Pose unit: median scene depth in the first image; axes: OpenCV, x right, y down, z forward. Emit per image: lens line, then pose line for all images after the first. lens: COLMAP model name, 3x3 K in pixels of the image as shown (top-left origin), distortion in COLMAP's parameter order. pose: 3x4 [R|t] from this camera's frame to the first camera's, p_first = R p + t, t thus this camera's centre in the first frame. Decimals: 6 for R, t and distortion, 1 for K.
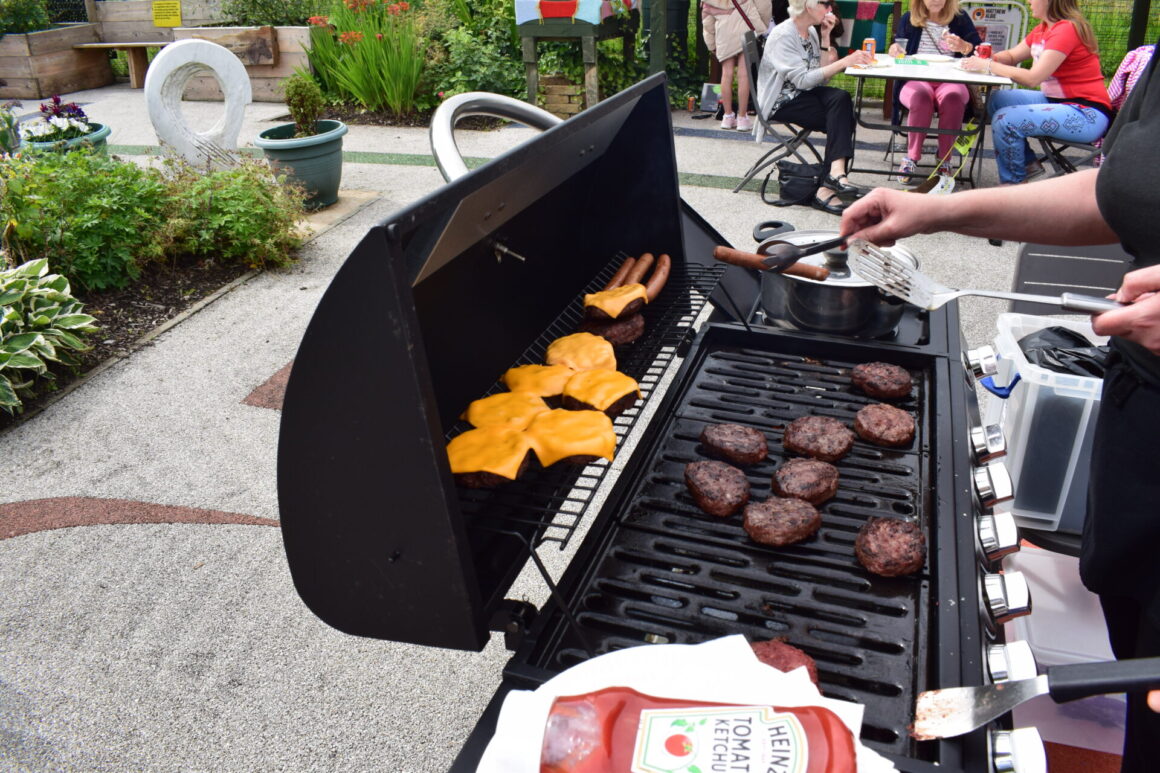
lens RADIAL K [[927.3, 0, 582.5], [0, 927.3, 368.6], [0, 0, 1]] dist [-0.081854, 0.002689]
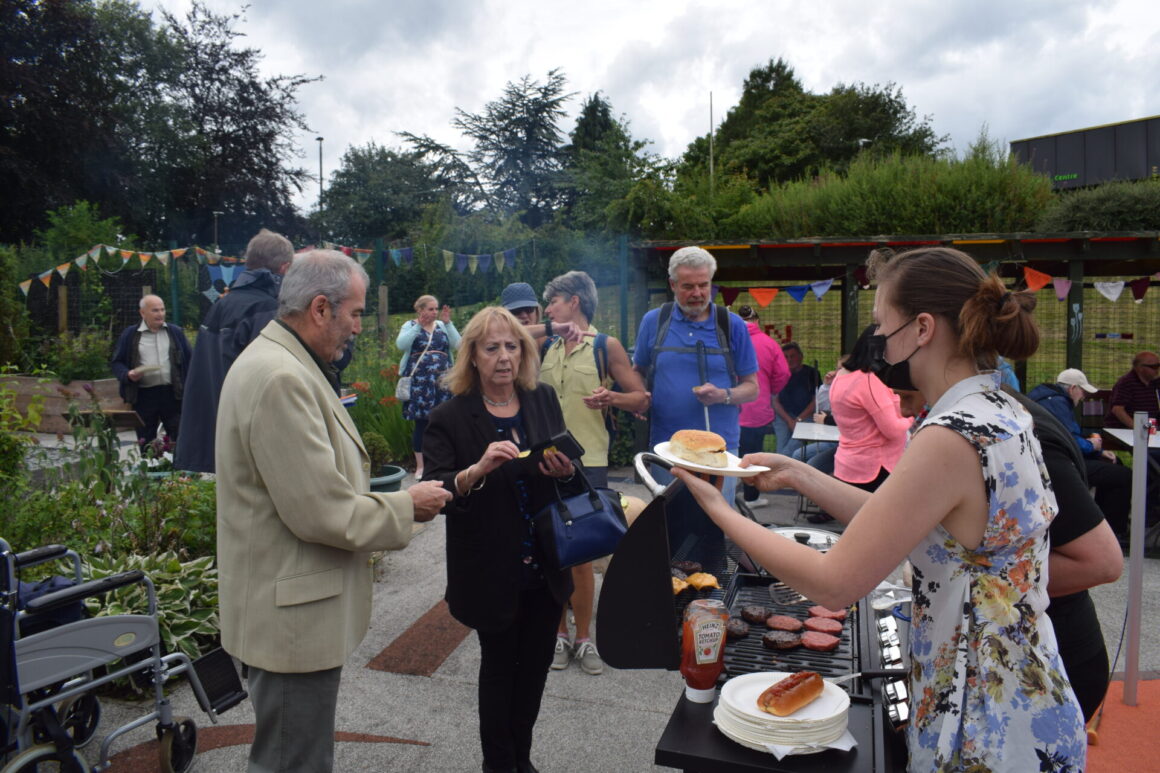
lens RADIAL K [[917.5, 0, 596.2], [0, 917.5, 390.5], [0, 0, 1]] dist [-0.091165, 0.018828]
pose [[0.998171, 0.029130, 0.052975, -0.116061], [-0.008720, 0.936469, -0.350642, 0.114499], [-0.059824, 0.349538, 0.935010, -0.377983]]
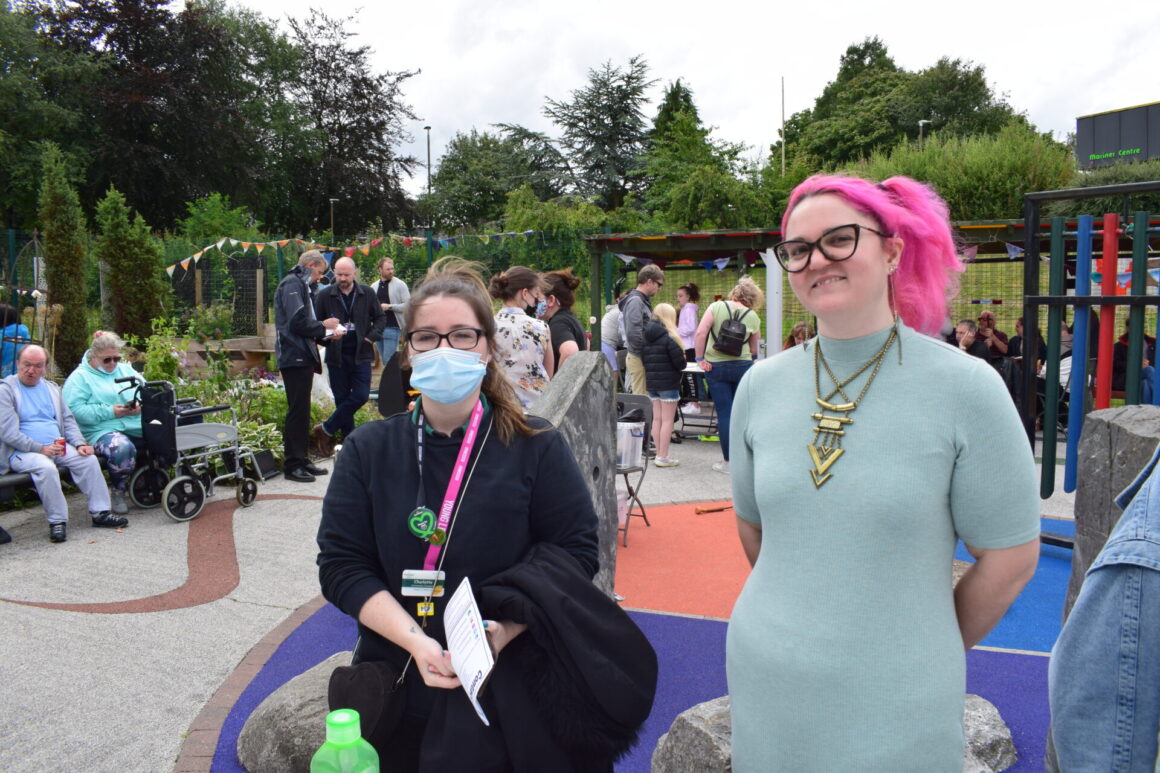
lens RADIAL K [[908.8, 0, 587.4], [0, 908.8, 382.3], [0, 0, 1]] dist [-0.093647, 0.009764]
pose [[0.996379, 0.034103, -0.077888, 0.430458], [-0.057973, 0.942580, -0.328910, 0.539033], [0.062199, 0.332234, 0.941144, -1.293693]]
